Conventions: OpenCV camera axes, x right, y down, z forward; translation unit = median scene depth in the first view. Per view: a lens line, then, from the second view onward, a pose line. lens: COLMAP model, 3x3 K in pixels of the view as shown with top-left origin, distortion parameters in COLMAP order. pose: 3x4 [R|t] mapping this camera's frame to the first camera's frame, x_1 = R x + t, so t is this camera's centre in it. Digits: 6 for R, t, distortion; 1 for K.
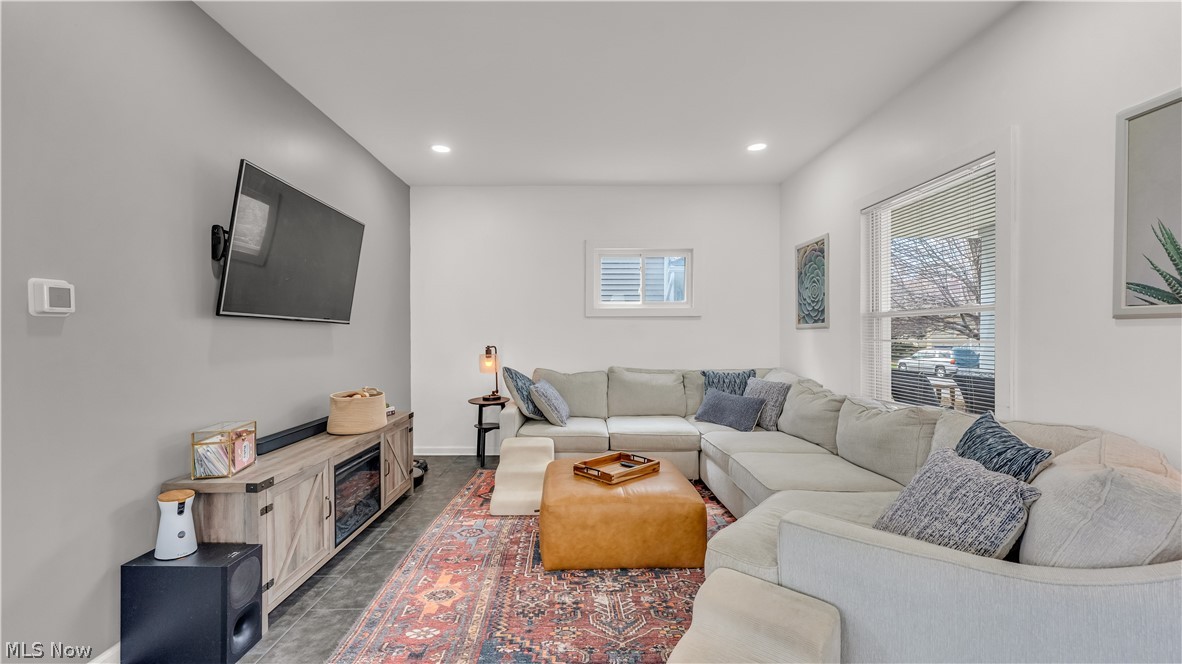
lens RADIAL K [[478.6, 0, 581.8], [0, 478.6, 336.6], [0, 0, 1]] dist [-0.000665, 0.000600]
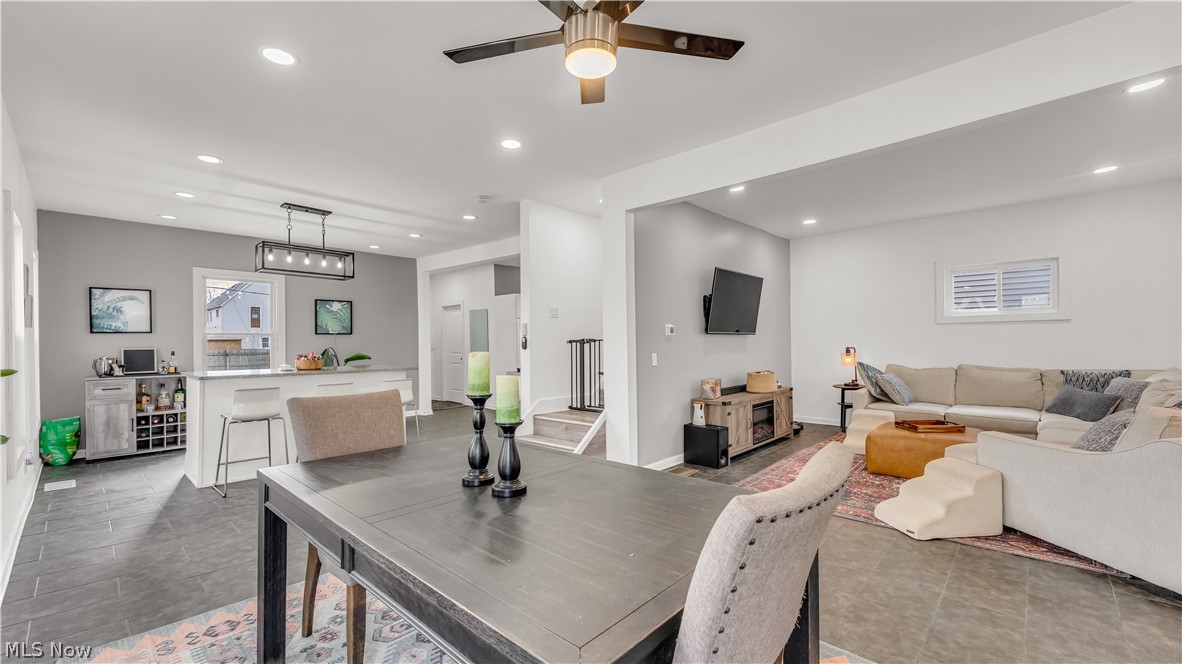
lens RADIAL K [[478.6, 0, 583.2], [0, 478.6, 341.8], [0, 0, 1]] dist [-0.000665, 0.000600]
pose [[0.726219, -0.005577, -0.687440, 0.298899], [0.010283, 0.999943, 0.002751, -0.011186], [0.687386, -0.009066, 0.726236, -0.800295]]
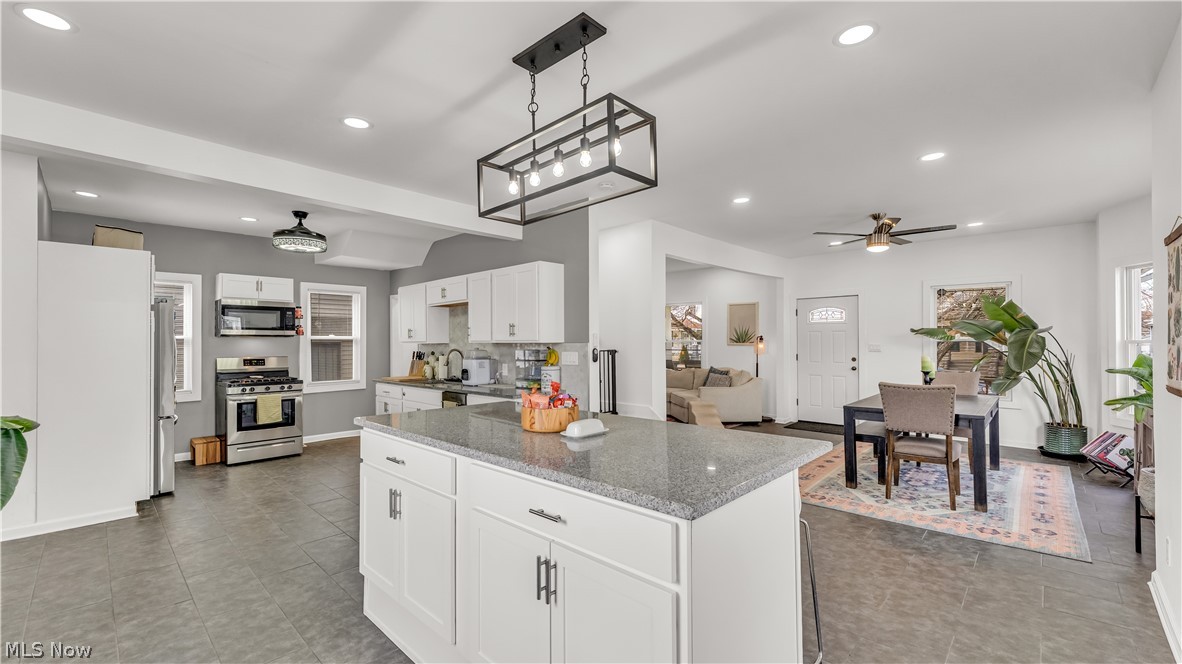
lens RADIAL K [[478.6, 0, 585.2], [0, 478.6, 337.0], [0, 0, 1]] dist [-0.000665, 0.000600]
pose [[0.694757, 0.005233, 0.719226, -1.948779], [0.003803, 0.999933, -0.010949, -0.043371], [-0.719235, 0.010342, 0.694690, -0.765784]]
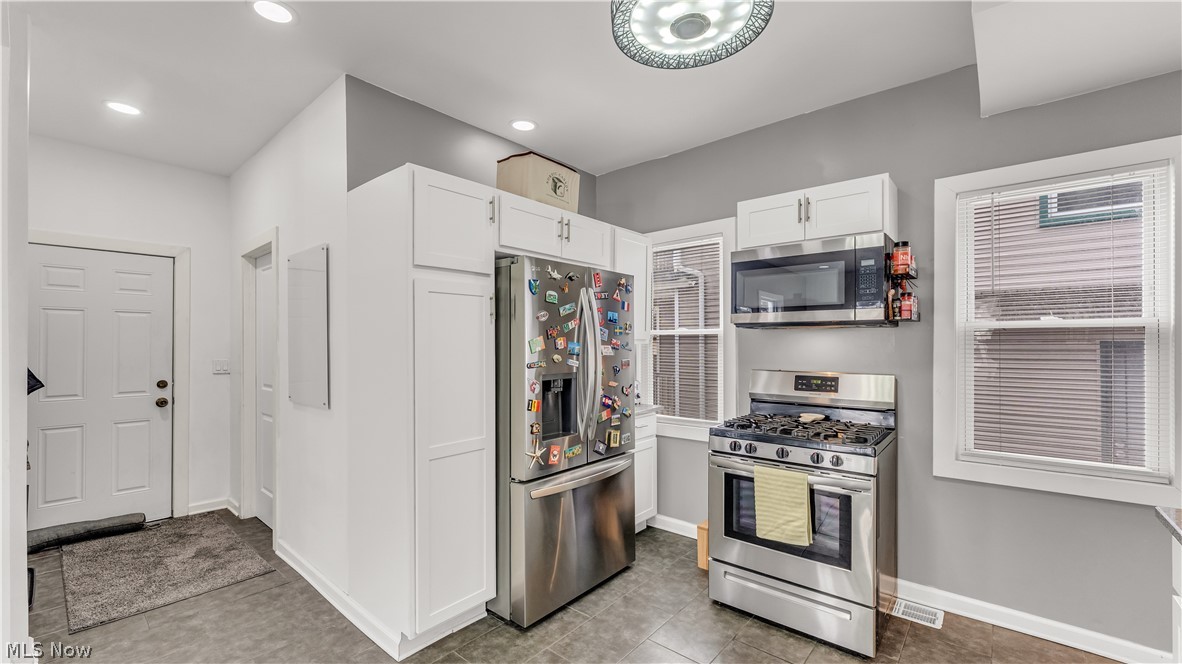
lens RADIAL K [[478.6, 0, 583.6], [0, 478.6, 341.3], [0, 0, 1]] dist [-0.000665, 0.000600]
pose [[0.753863, -0.000428, -0.657031, -1.246582], [-0.002221, 0.999992, -0.003199, -0.040791], [0.657028, 0.003870, 0.753856, 0.568667]]
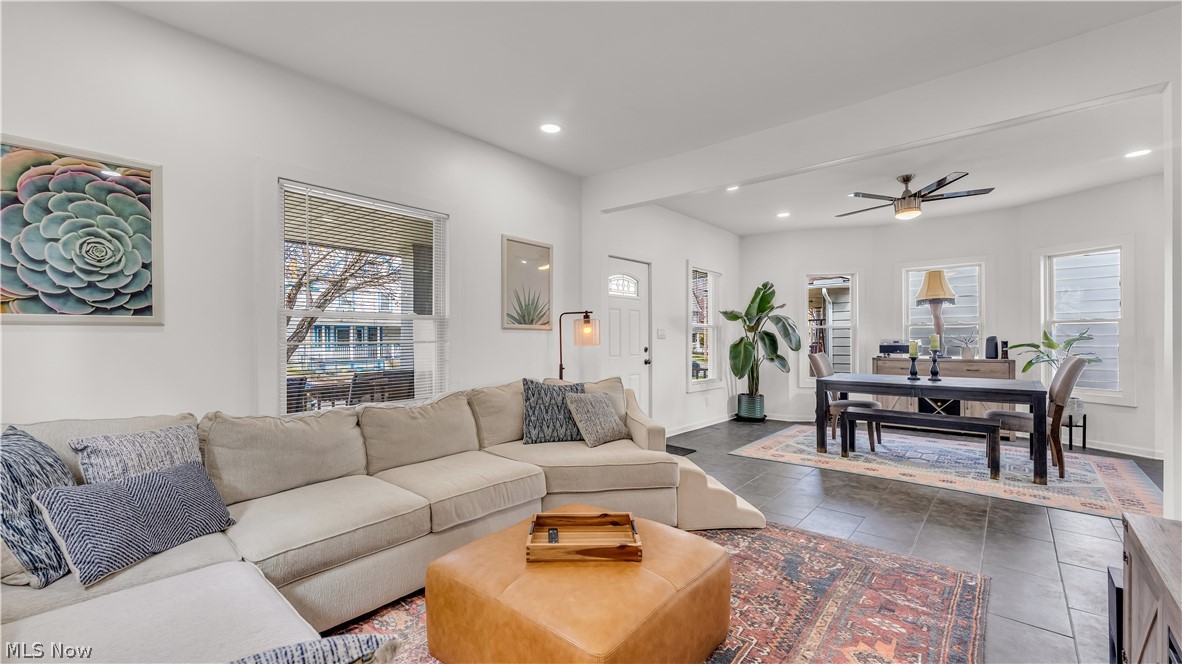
lens RADIAL K [[478.6, 0, 587.1], [0, 478.6, 334.8], [0, 0, 1]] dist [-0.000665, 0.000600]
pose [[-0.748454, 0.011762, 0.663083, -0.334924], [0.008464, 0.999931, -0.008184, 0.004634], [-0.663133, -0.000513, -0.748501, 1.359349]]
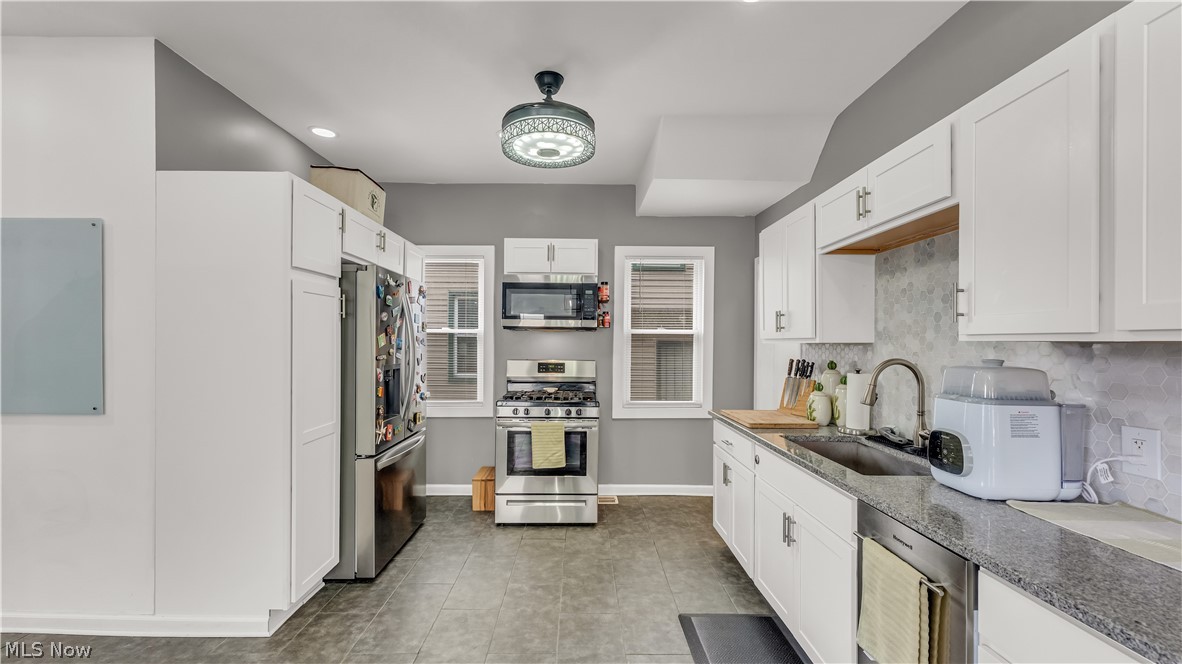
lens RADIAL K [[478.6, 0, 585.1], [0, 478.6, 343.0], [0, 0, 1]] dist [-0.000665, 0.000600]
pose [[0.999933, 0.009894, 0.005981, -1.414036], [-0.009903, 0.999950, 0.001477, -0.037905], [-0.005966, -0.001536, 0.999981, 0.200929]]
